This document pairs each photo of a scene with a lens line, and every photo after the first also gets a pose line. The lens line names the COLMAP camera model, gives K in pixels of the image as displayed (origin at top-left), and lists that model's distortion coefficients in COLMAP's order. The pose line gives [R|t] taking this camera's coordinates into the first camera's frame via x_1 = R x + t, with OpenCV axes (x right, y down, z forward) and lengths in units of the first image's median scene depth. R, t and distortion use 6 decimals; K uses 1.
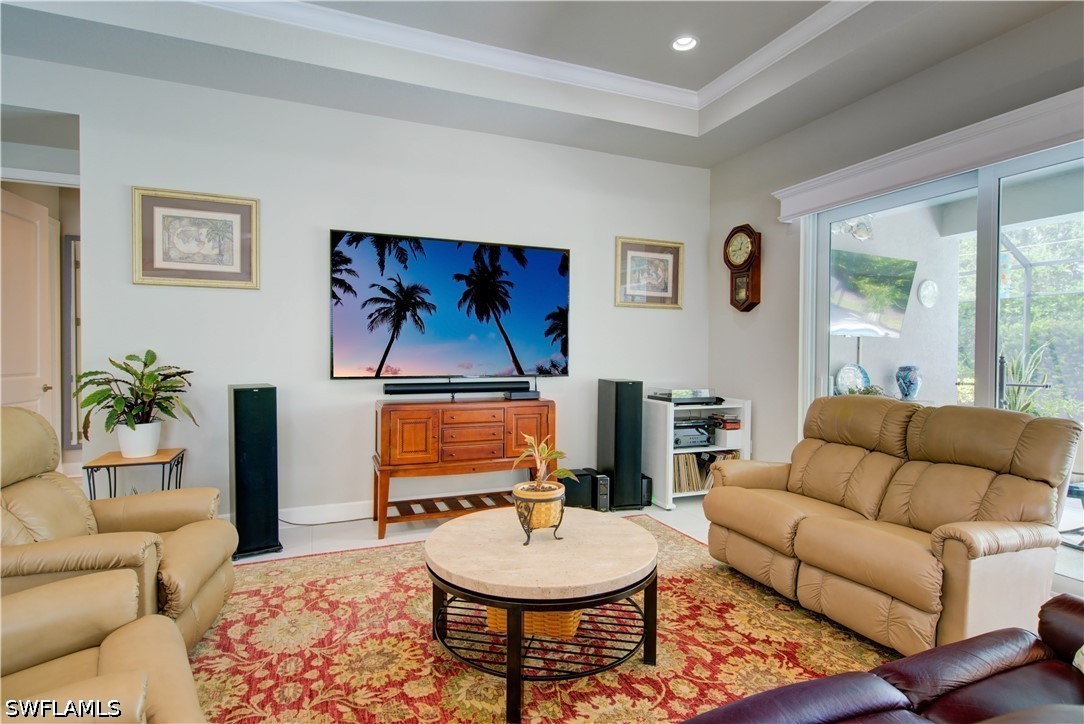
lens RADIAL K [[552.3, 0, 543.4], [0, 552.3, 358.8], [0, 0, 1]] dist [0.005013, -0.000297]
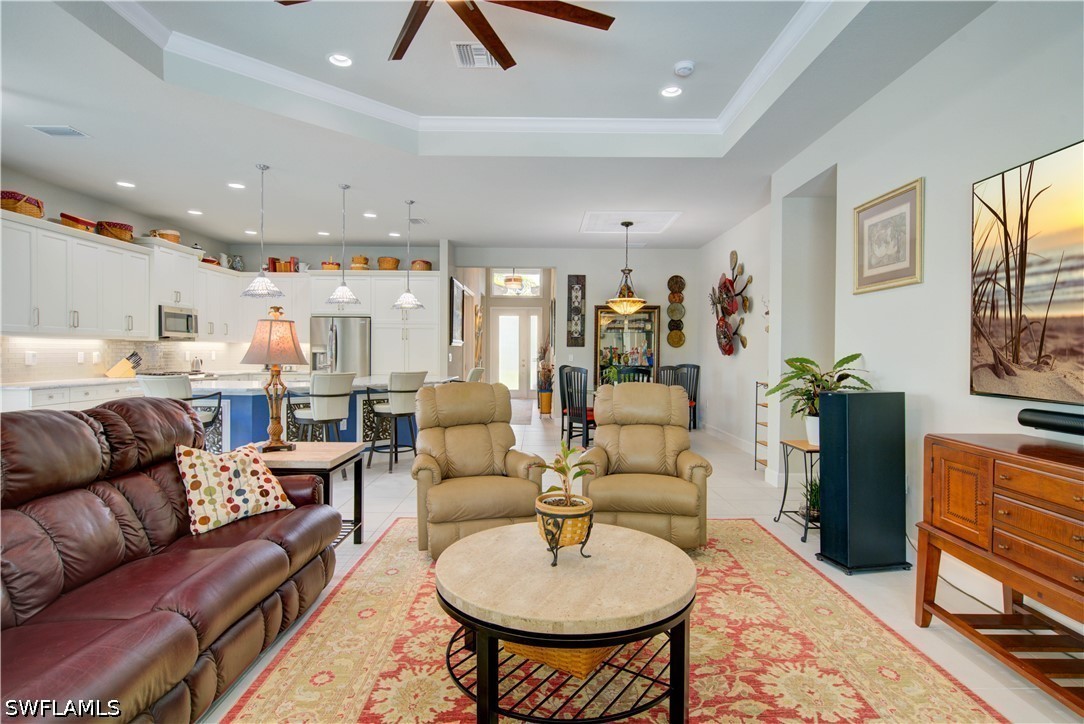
lens RADIAL K [[571.6, 0, 541.7], [0, 571.6, 359.1], [0, 0, 1]] dist [0.008466, -0.001979]
pose [[-0.386696, 0.002314, -0.922205, 0.536142], [-0.019898, 0.999743, 0.010852, -0.005594], [0.921993, 0.022546, -0.386550, 0.815381]]
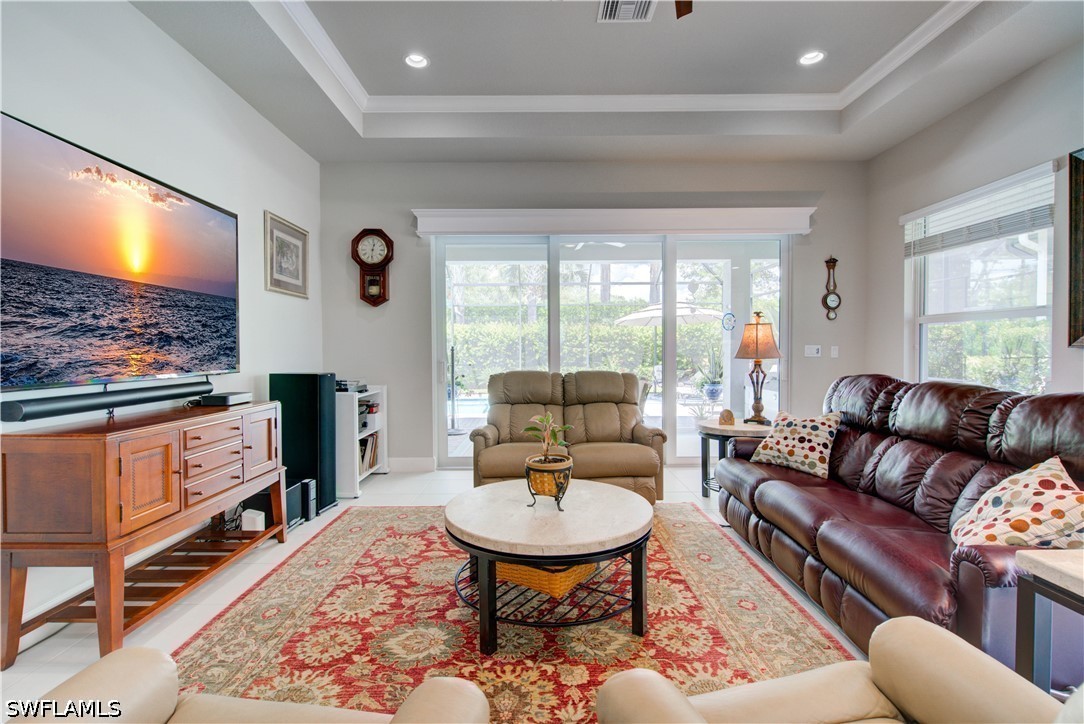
lens RADIAL K [[505.8, 0, 539.9], [0, 505.8, 359.7], [0, 0, 1]] dist [0.011896, -0.008125]
pose [[0.380253, -0.030046, 0.924395, -0.585283], [0.020632, 0.999499, 0.024000, 0.004844], [-0.924653, 0.009946, 0.380682, 0.386742]]
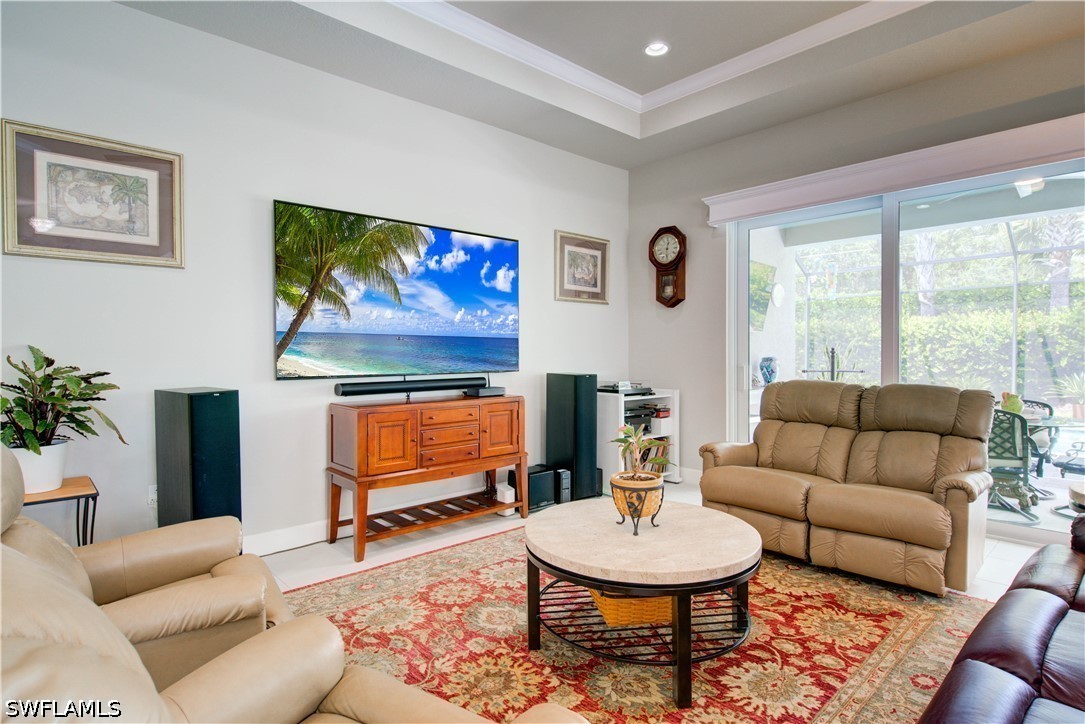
lens RADIAL K [[572.1, 0, 542.2], [0, 572.1, 359.1], [0, 0, 1]] dist [0.008466, -0.001979]
pose [[0.939519, -0.015598, 0.342143, -0.319956], [0.015140, 0.999877, 0.004009, 0.008459], [-0.342163, 0.001413, 0.939639, 0.054200]]
